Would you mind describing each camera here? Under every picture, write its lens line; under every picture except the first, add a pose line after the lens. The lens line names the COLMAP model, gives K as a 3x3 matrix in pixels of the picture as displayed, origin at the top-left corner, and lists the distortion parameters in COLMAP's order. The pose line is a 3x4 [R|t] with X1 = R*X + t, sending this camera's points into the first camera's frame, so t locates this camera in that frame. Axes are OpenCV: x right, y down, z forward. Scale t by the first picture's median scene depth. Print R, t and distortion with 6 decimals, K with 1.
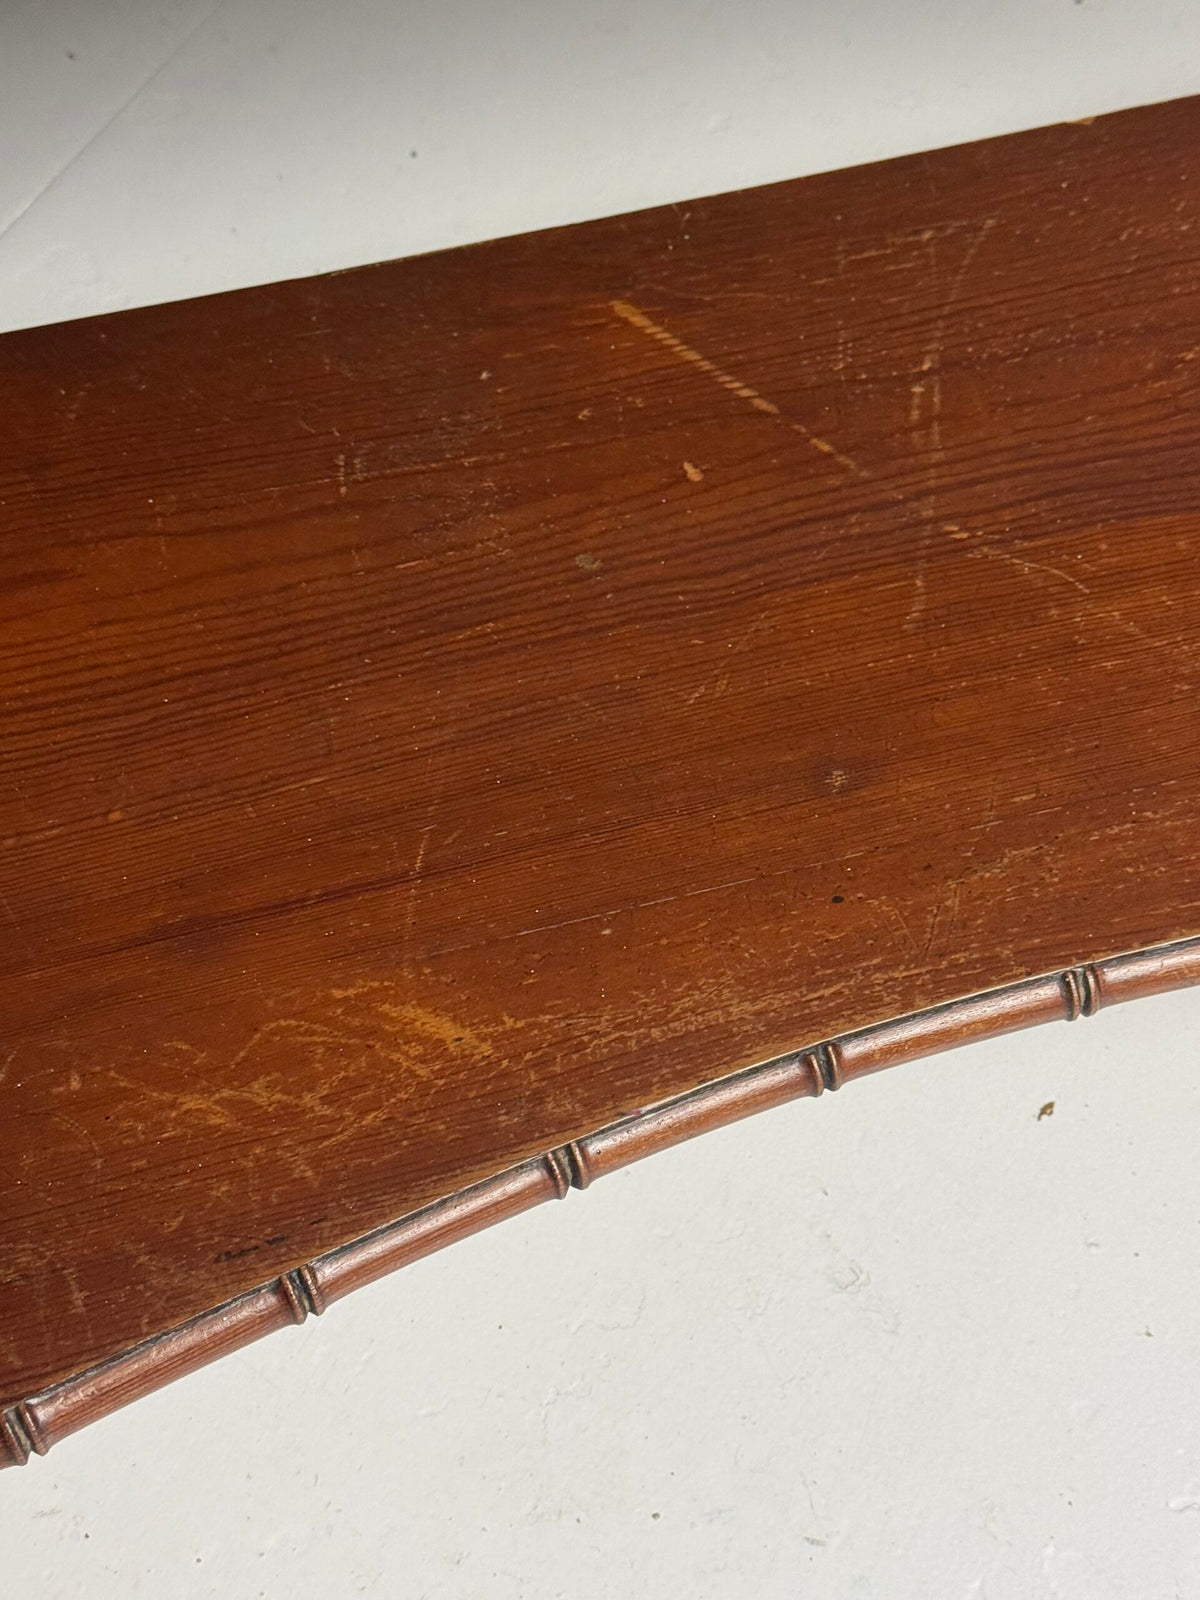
lens RADIAL K [[2480.5, 0, 595.6], [0, 2480.5, 803.0], [0, 0, 1]] dist [0.139415, 0.000000]
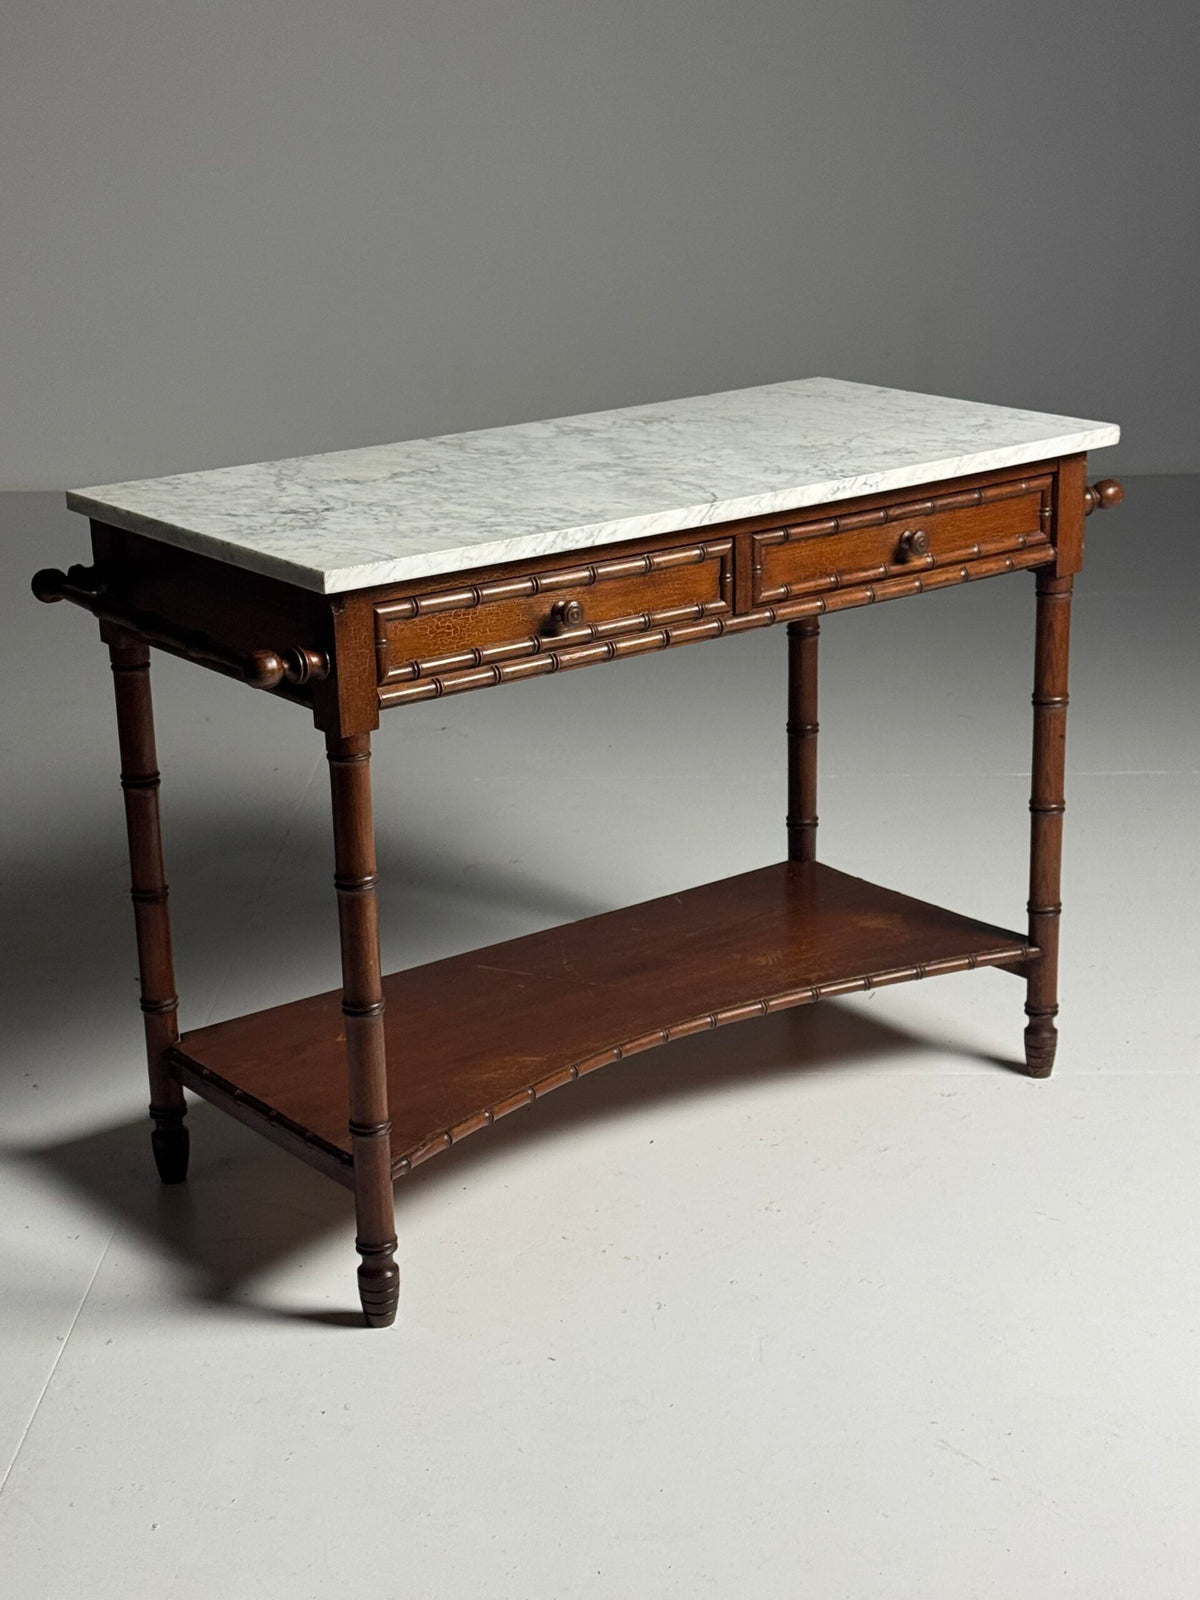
lens RADIAL K [[2705.7, 0, 590.2], [0, 2705.7, 826.1], [0, 0, 1]] dist [0.141930, 0.000000]
pose [[0.914708, -0.092606, 0.393361, -1.513599], [0.292476, 0.823411, -0.486264, 1.760593], [-0.278867, 0.559838, 0.780266, -2.466007]]
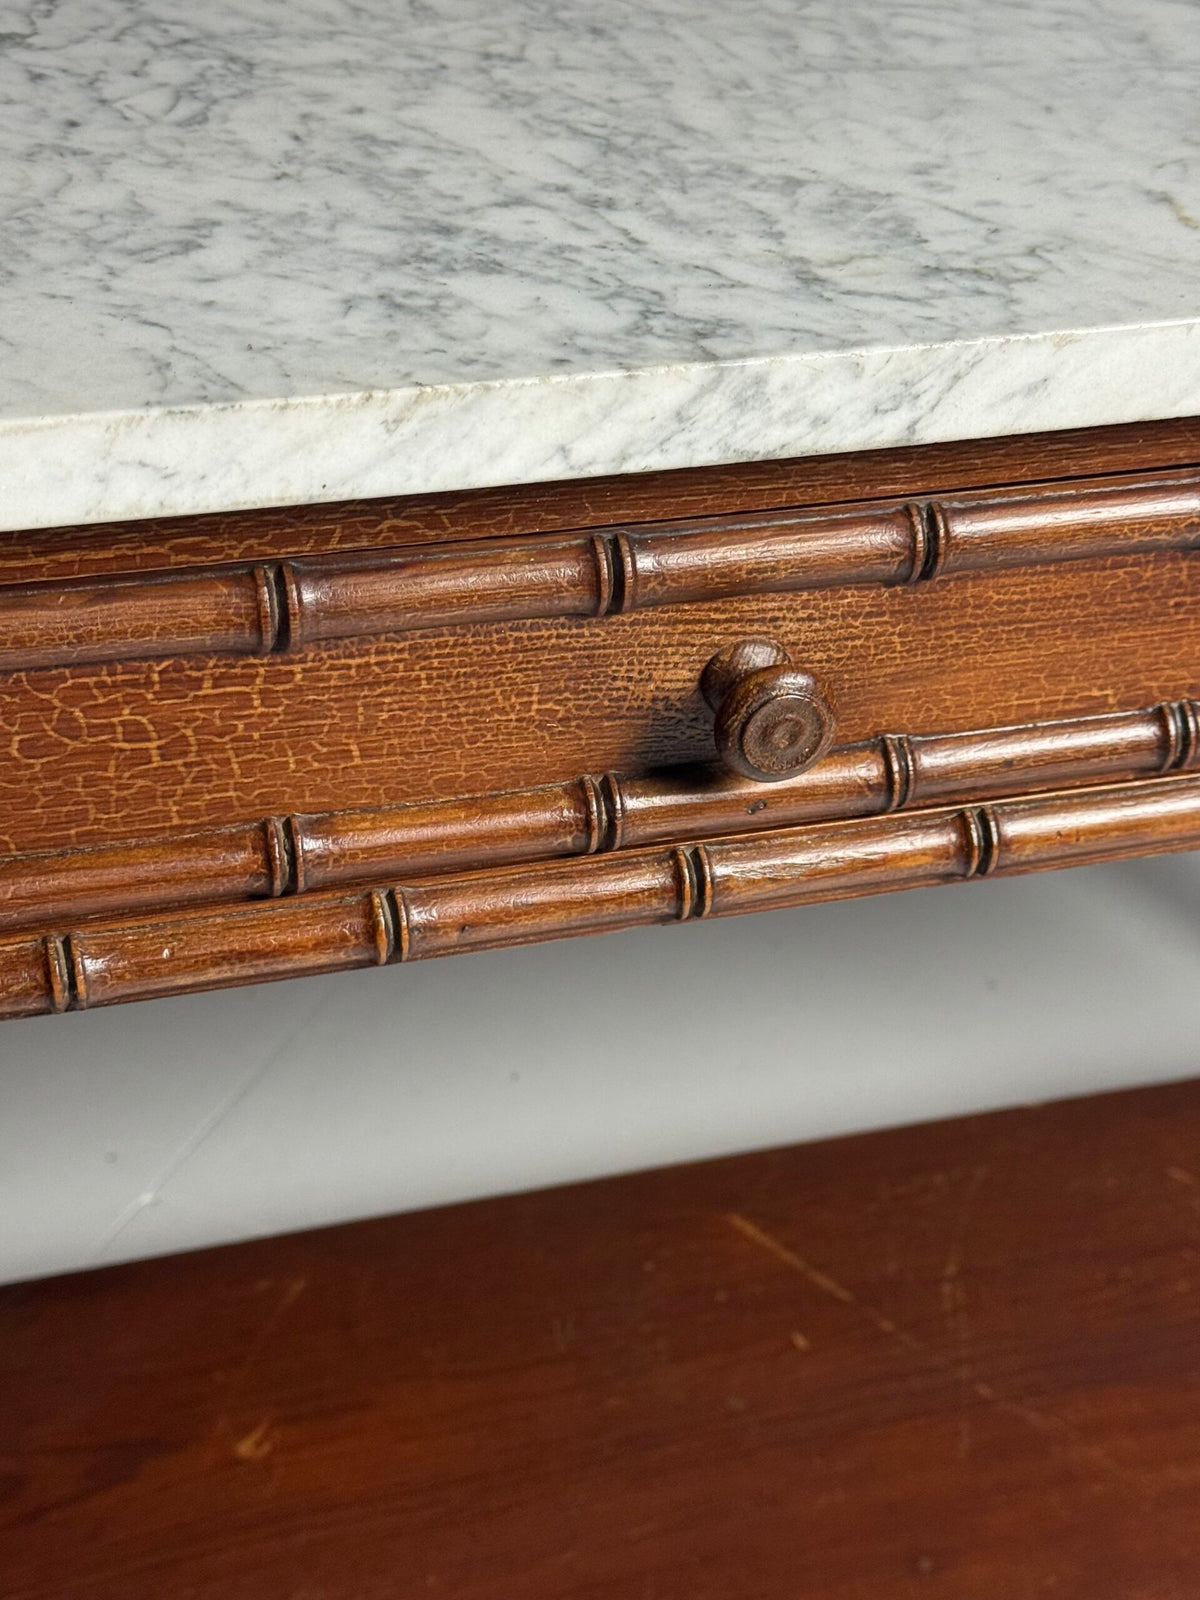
lens RADIAL K [[2480.5, 0, 610.0], [0, 2480.5, 785.6], [0, 0, 1]] dist [0.139415, 0.000000]
pose [[0.995891, 0.044881, 0.078661, -0.208913], [-0.017076, 0.946045, -0.323586, 0.036526], [-0.088940, 0.320913, 0.942924, -0.492994]]
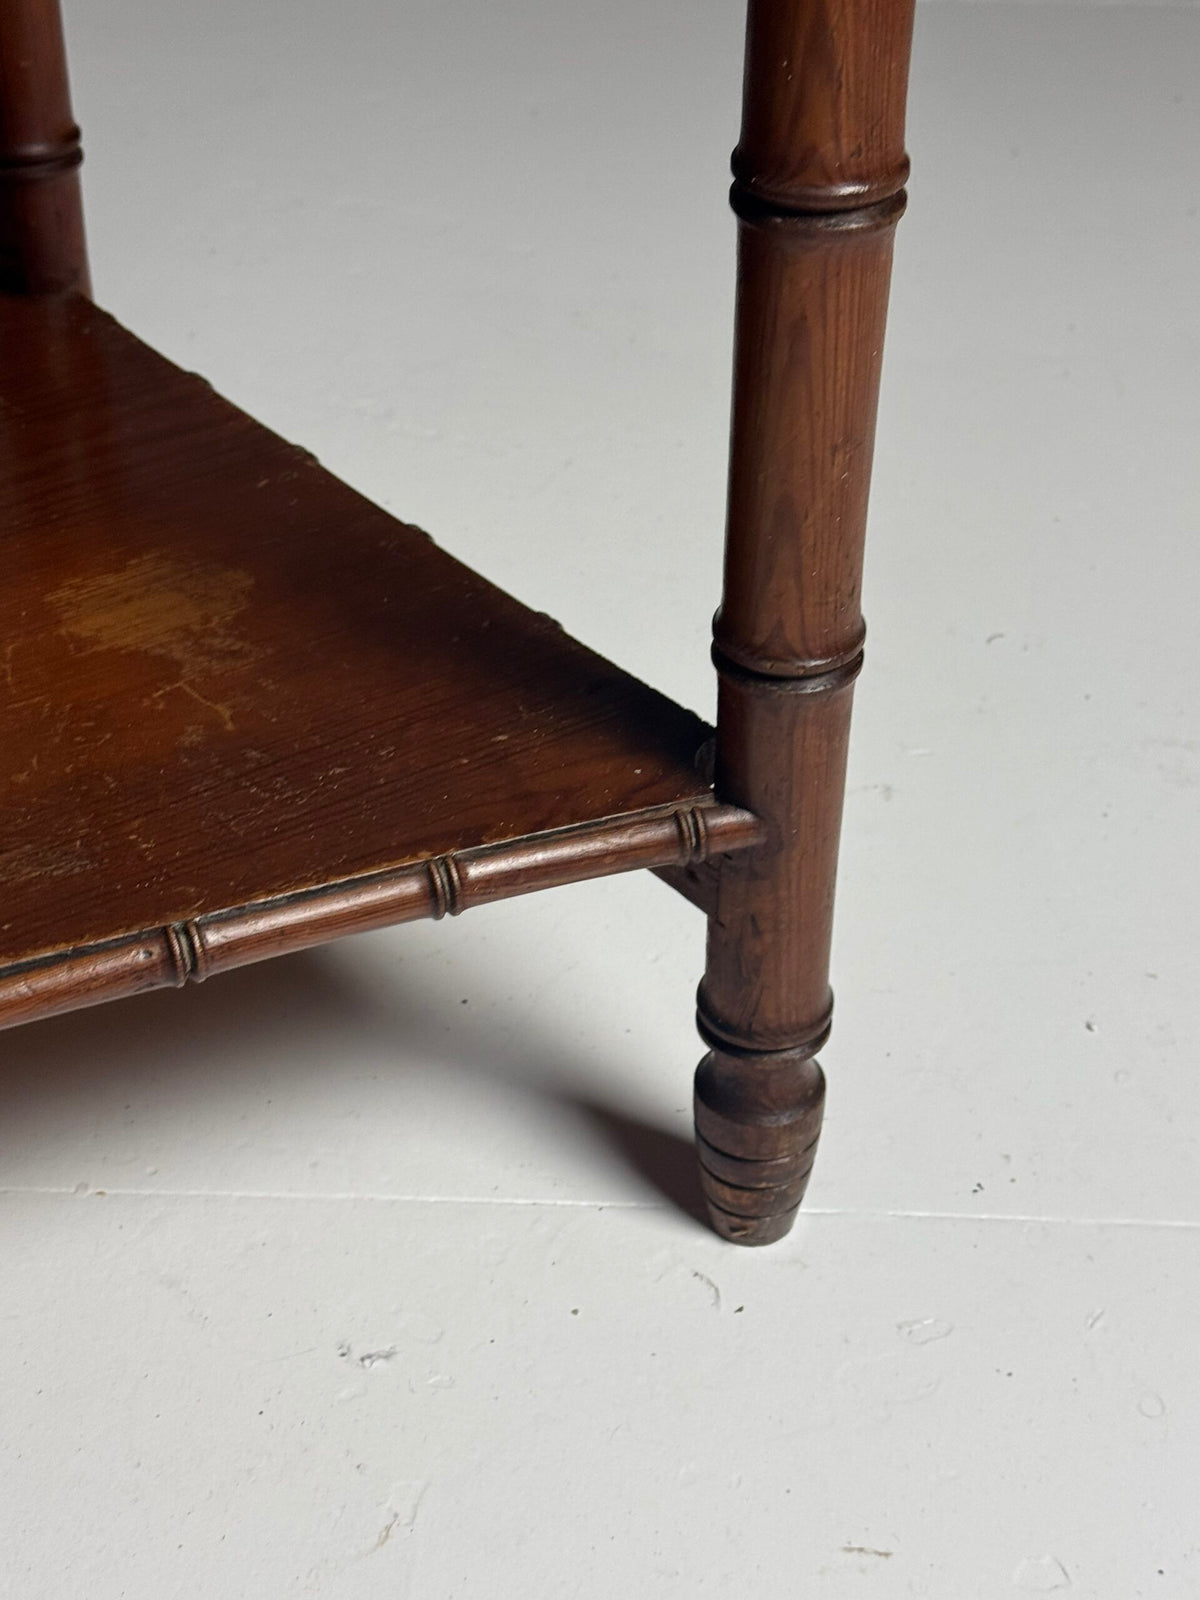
lens RADIAL K [[2480.5, 0, 615.4], [0, 2480.5, 790.3], [0, 0, 1]] dist [0.139415, 0.000000]
pose [[0.909438, -0.175108, 0.377173, 0.454907], [0.271688, 0.936869, -0.220139, 0.188742], [-0.314814, 0.302676, 0.899600, 0.040602]]
